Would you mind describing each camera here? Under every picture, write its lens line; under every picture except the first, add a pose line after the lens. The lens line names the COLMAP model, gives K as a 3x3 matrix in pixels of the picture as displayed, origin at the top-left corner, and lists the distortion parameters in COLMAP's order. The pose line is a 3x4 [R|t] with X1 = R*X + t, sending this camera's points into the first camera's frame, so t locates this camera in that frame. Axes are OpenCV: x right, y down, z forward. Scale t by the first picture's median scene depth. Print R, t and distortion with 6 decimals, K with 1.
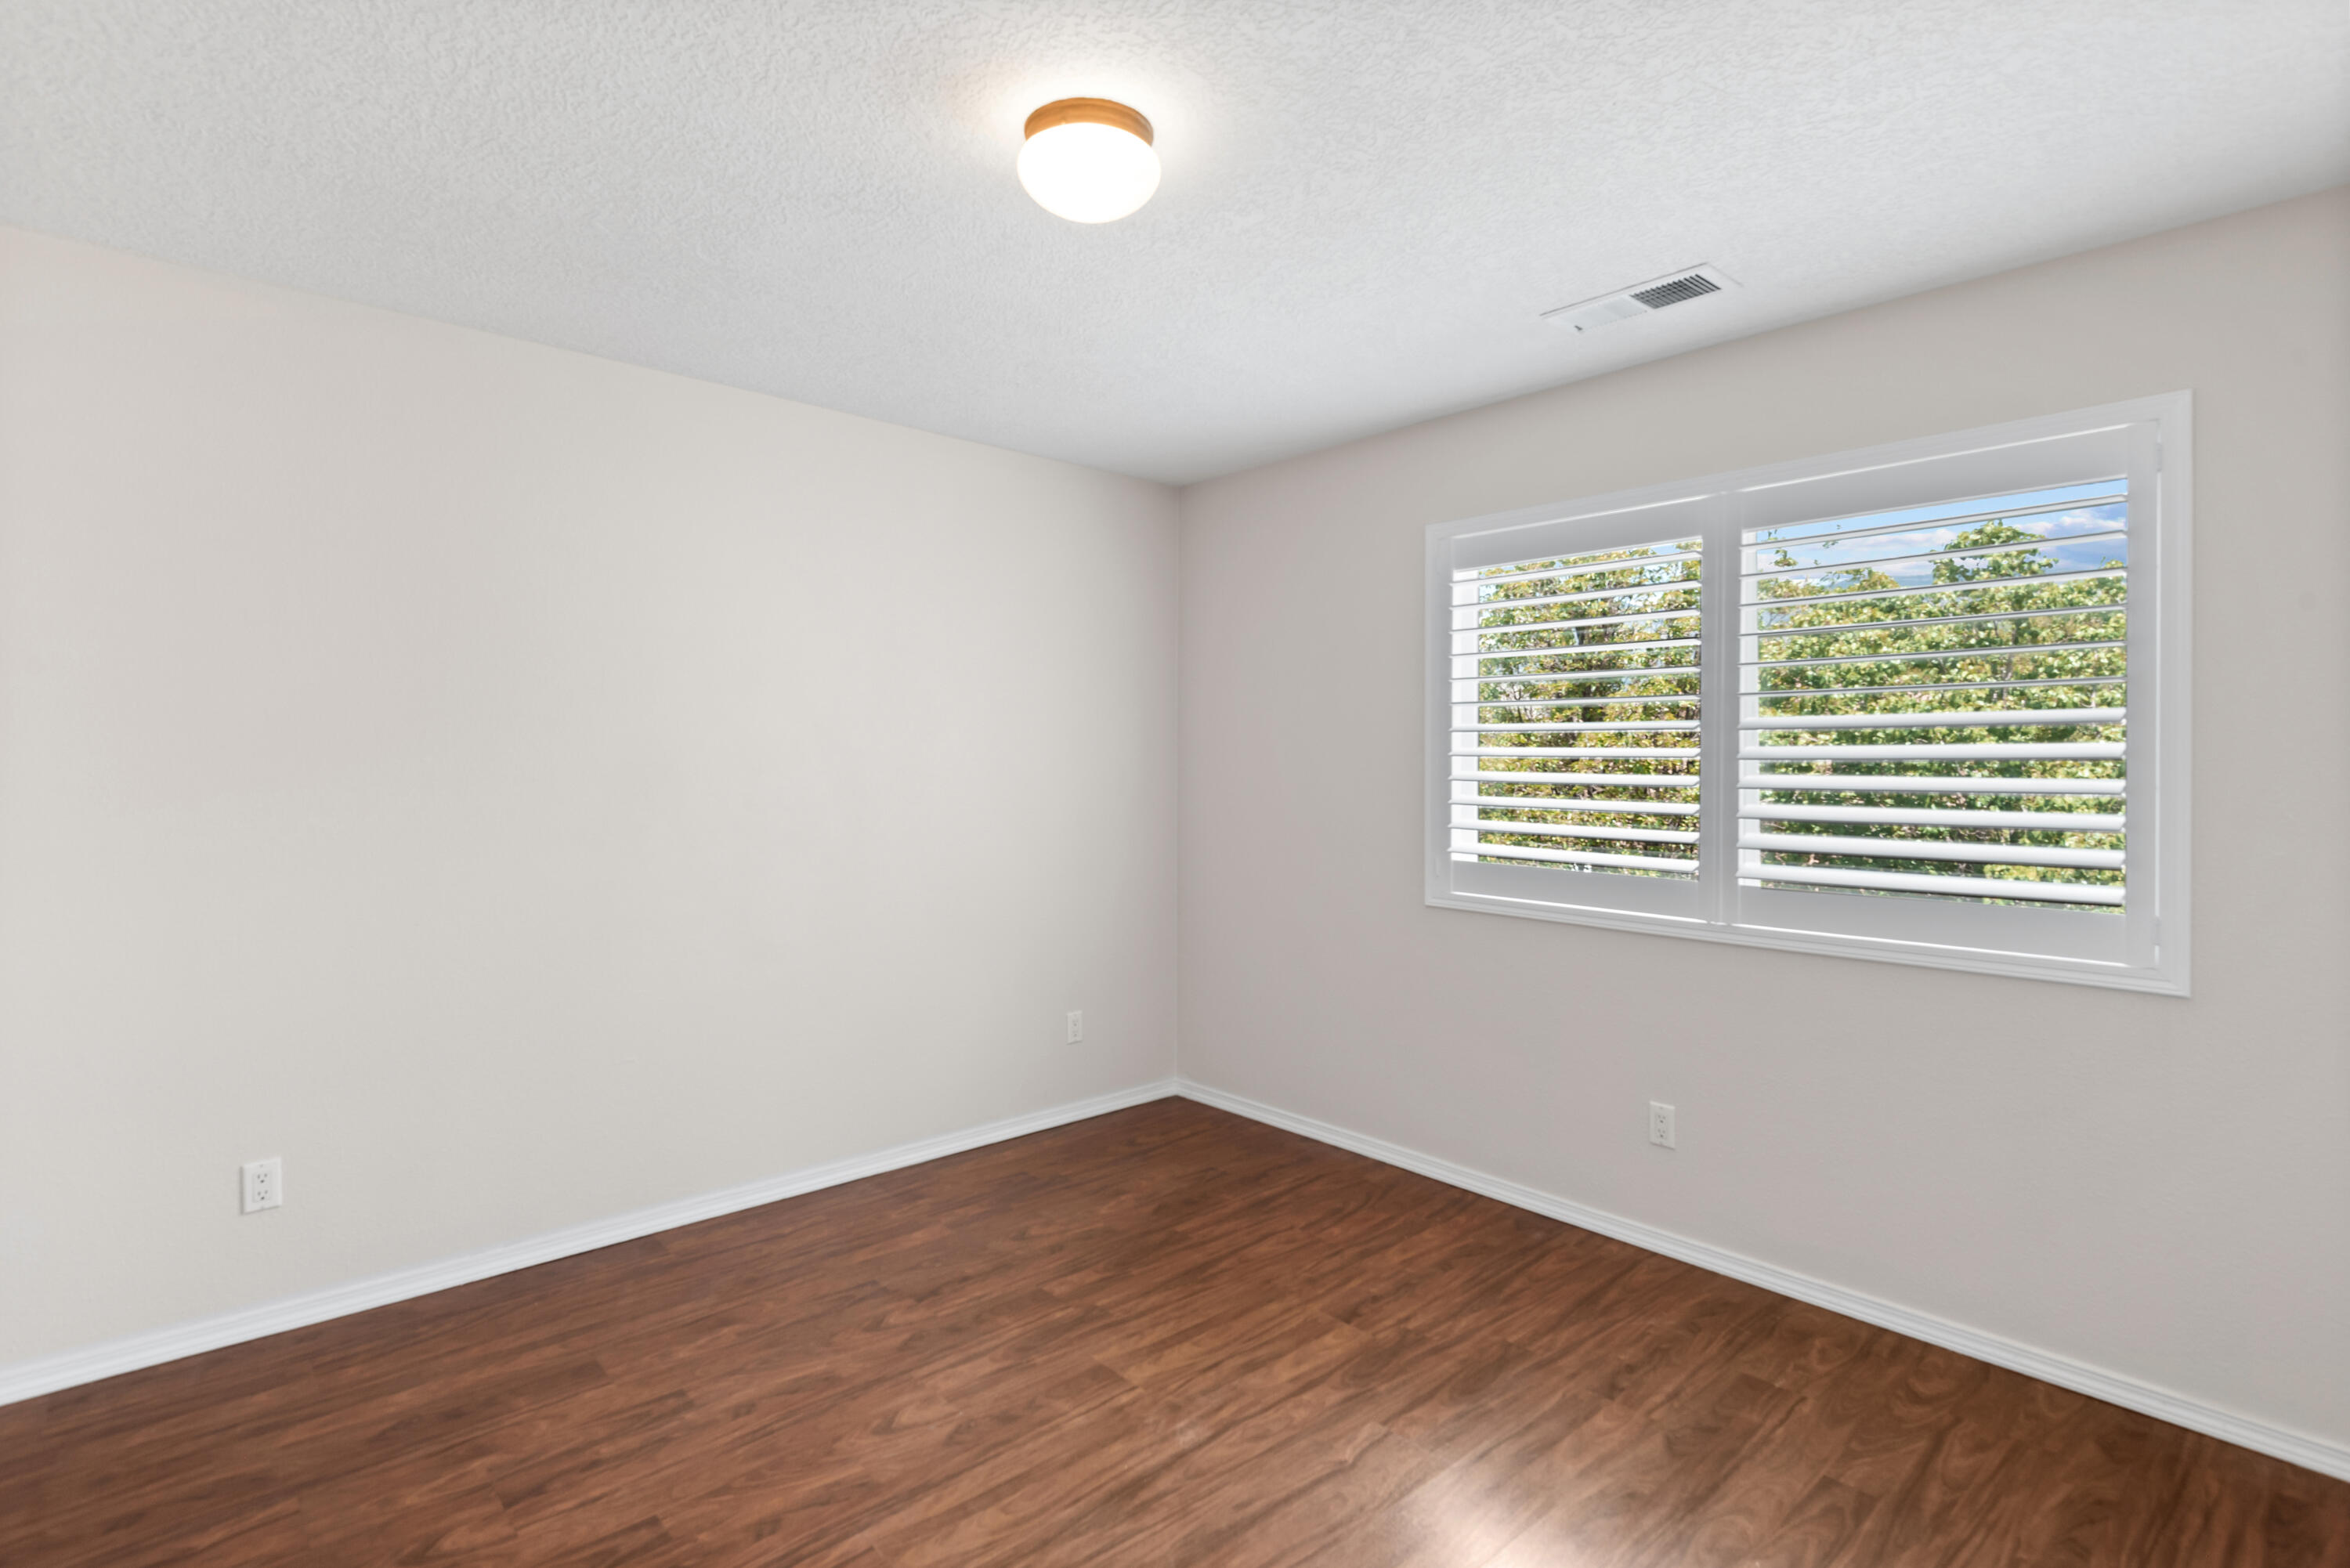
lens RADIAL K [[1133.1, 0, 1160.2], [0, 1133.1, 764.9], [0, 0, 1]] dist [-0.005042, -0.001277]
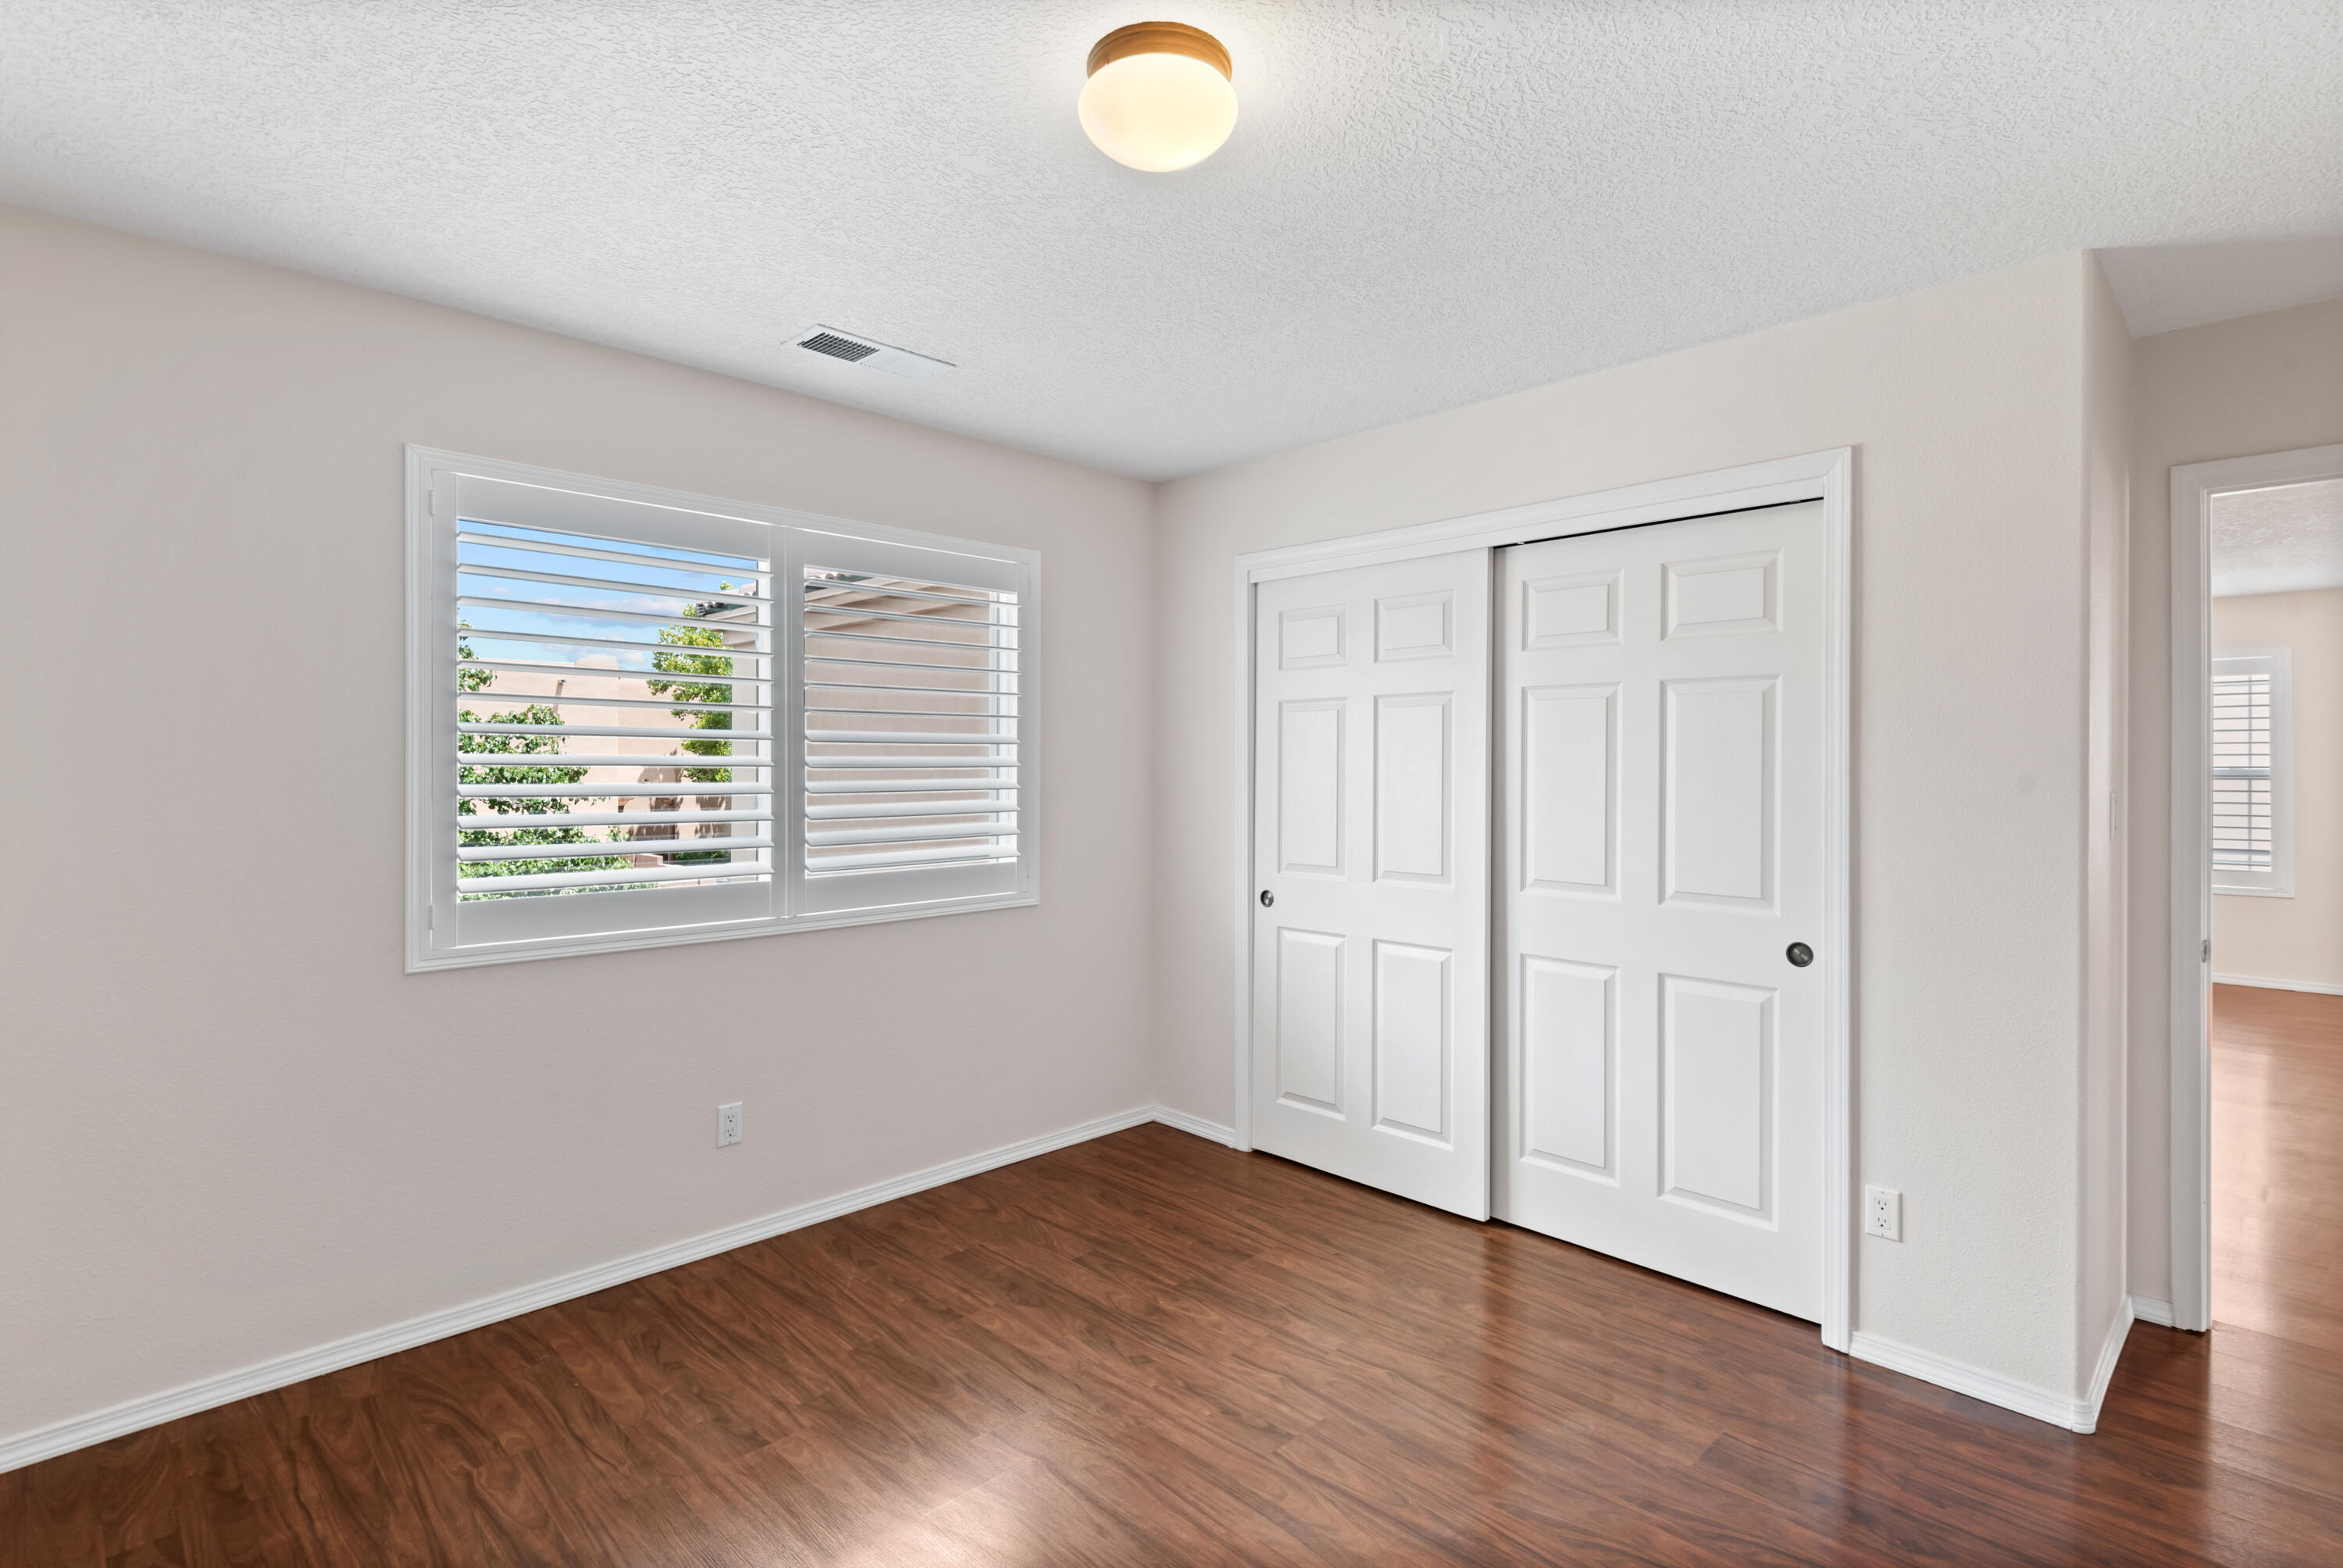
lens RADIAL K [[1129.7, 0, 1176.5], [0, 1129.7, 771.0], [0, 0, 1]] dist [-0.005042, -0.001277]
pose [[-0.059863, -0.012710, 0.998126, -0.666102], [0.004756, 0.999904, 0.013018, -0.015699], [-0.998195, 0.005526, -0.059797, 0.727308]]
